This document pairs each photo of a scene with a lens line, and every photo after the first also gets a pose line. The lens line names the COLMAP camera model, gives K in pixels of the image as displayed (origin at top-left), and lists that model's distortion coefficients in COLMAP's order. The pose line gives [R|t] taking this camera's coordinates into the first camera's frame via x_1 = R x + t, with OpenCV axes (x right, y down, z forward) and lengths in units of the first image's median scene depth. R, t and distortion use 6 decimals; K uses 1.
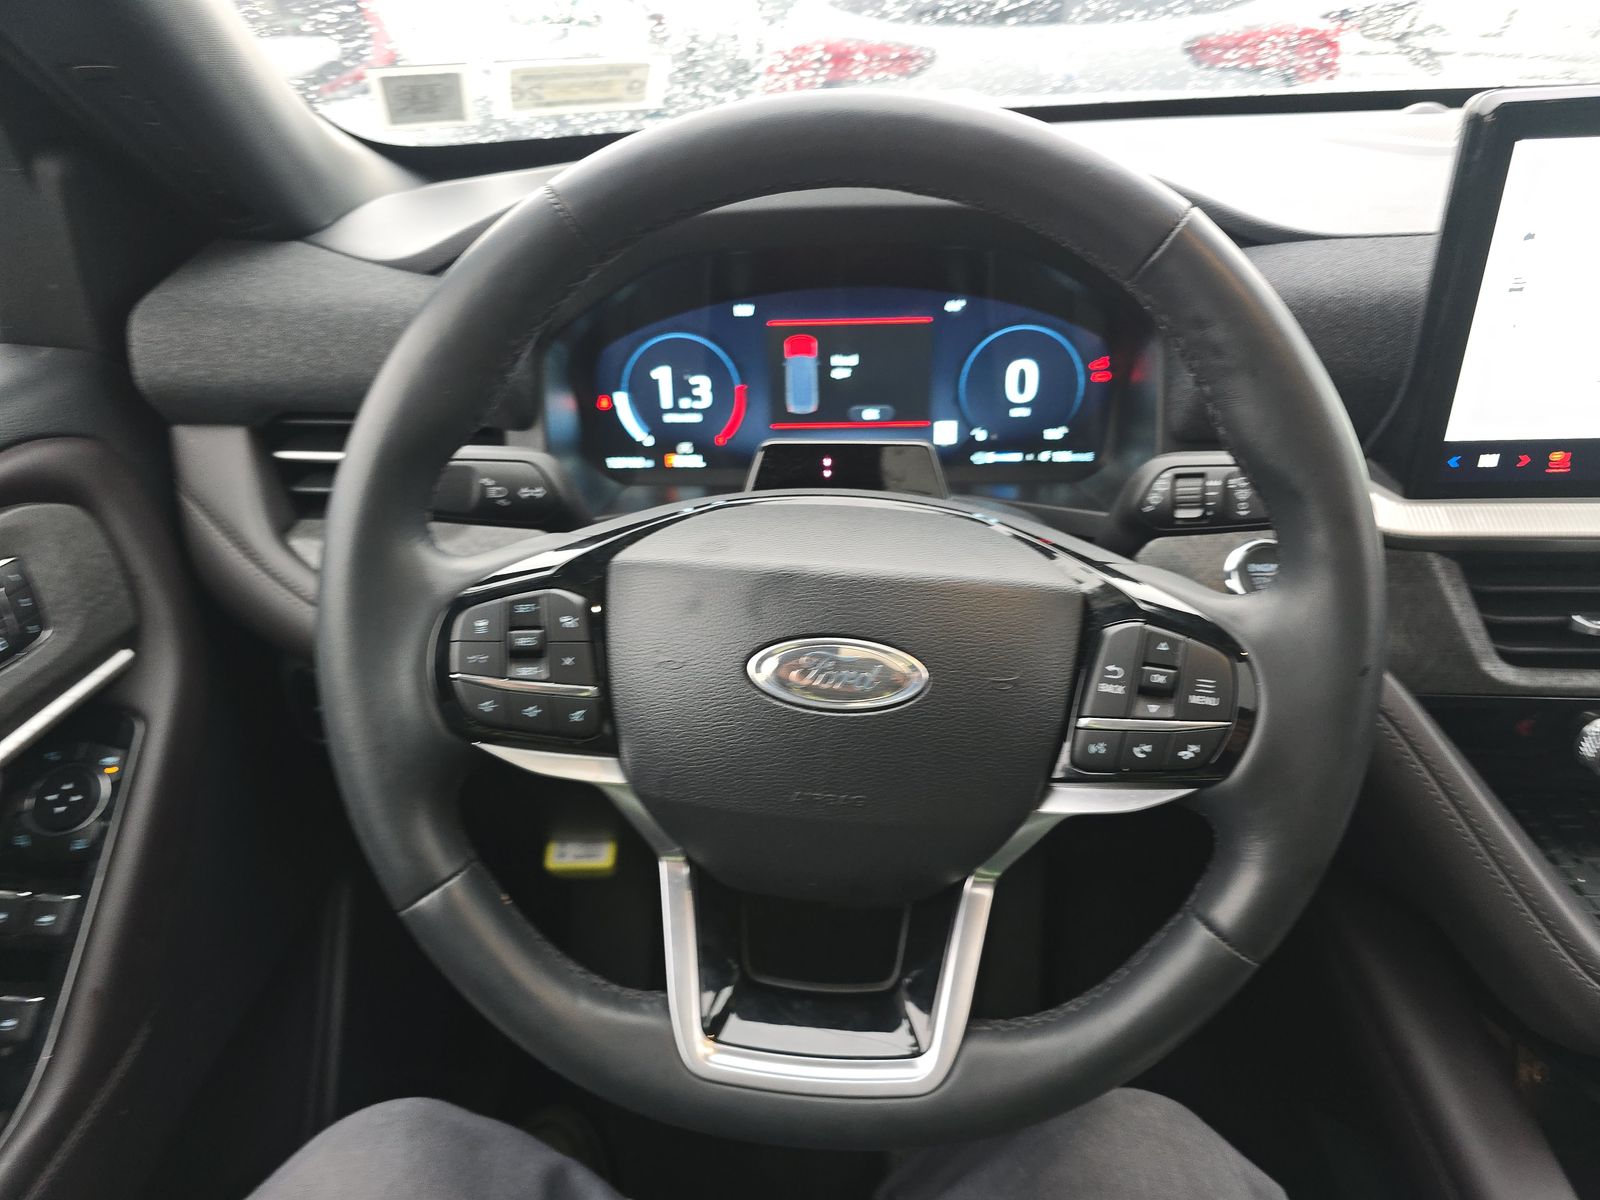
lens RADIAL K [[1055.2, 0, 793.6], [0, 1055.2, 605.5], [0, 0, 1]] dist [0.002565, 0.000278]
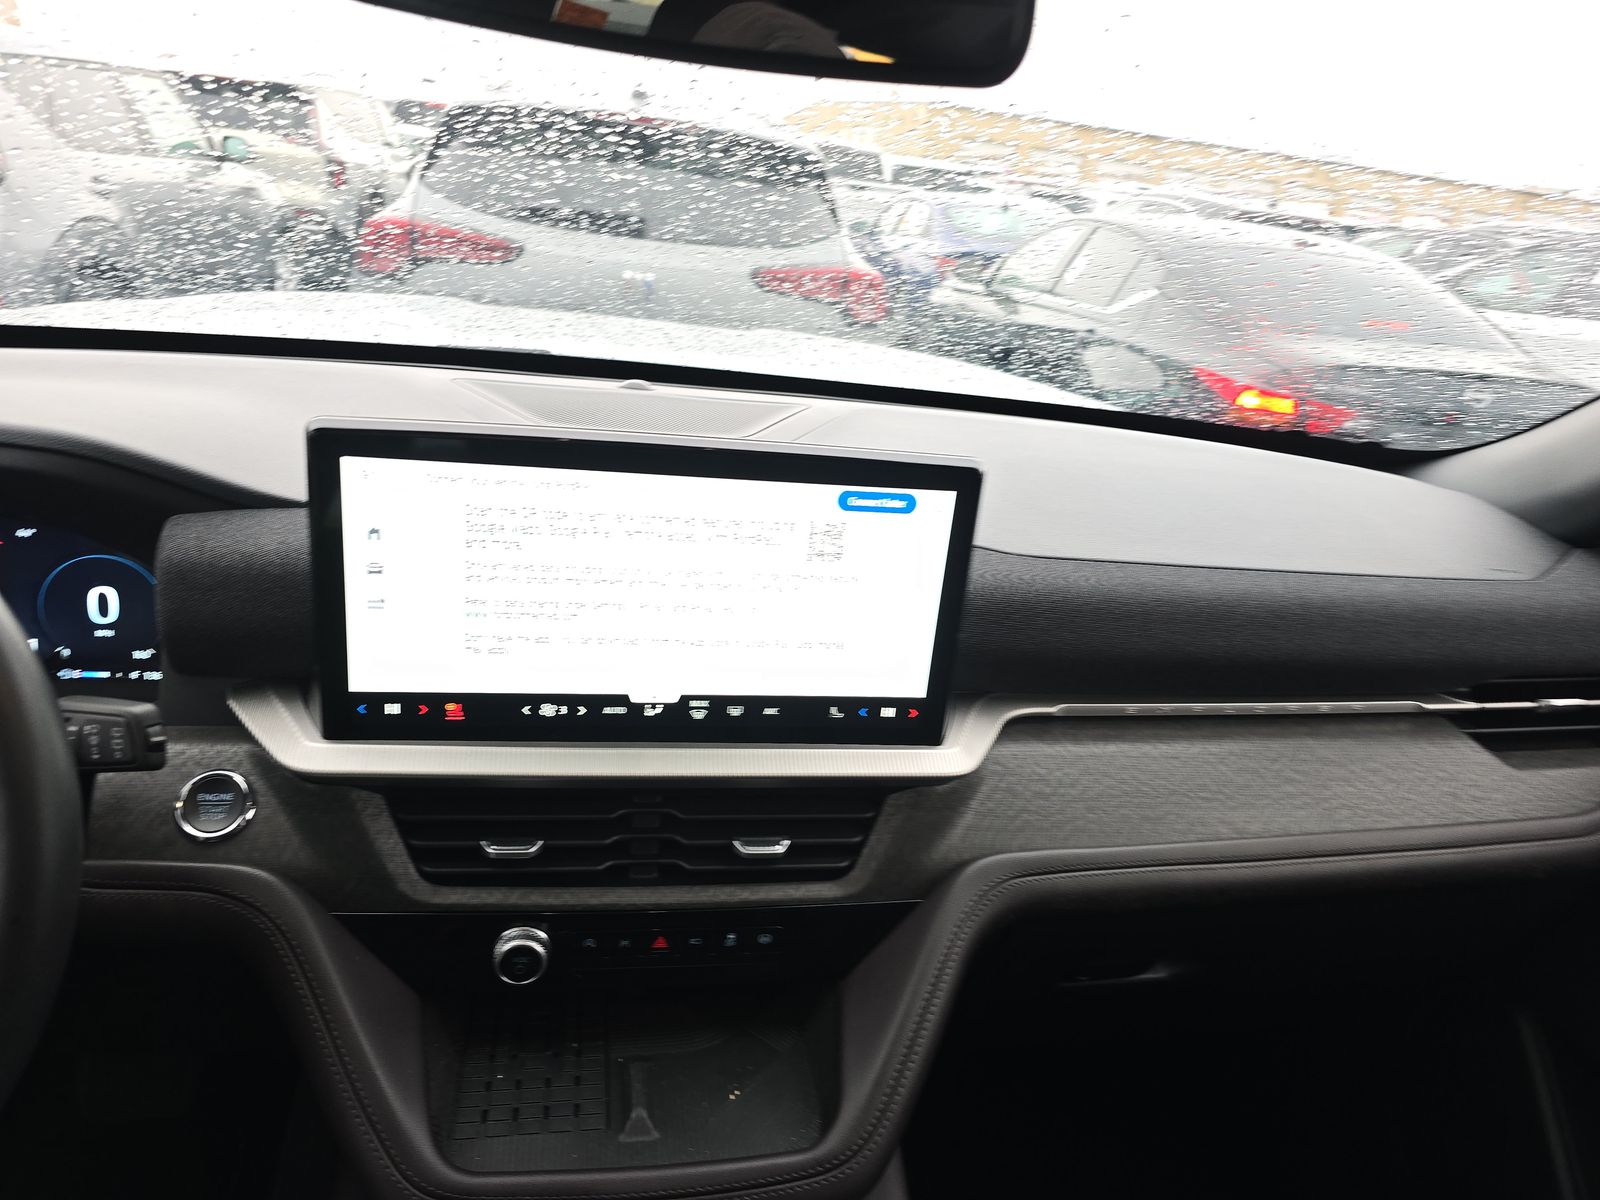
lens RADIAL K [[1055.2, 0, 800.8], [0, 1055.2, 601.9], [0, 0, 1]] dist [0.002565, 0.000278]
pose [[0.963162, 0.051477, 0.263949, 0.734238], [-0.013324, 0.989438, -0.144346, -0.086083], [-0.268592, 0.135512, 0.953675, -0.240827]]
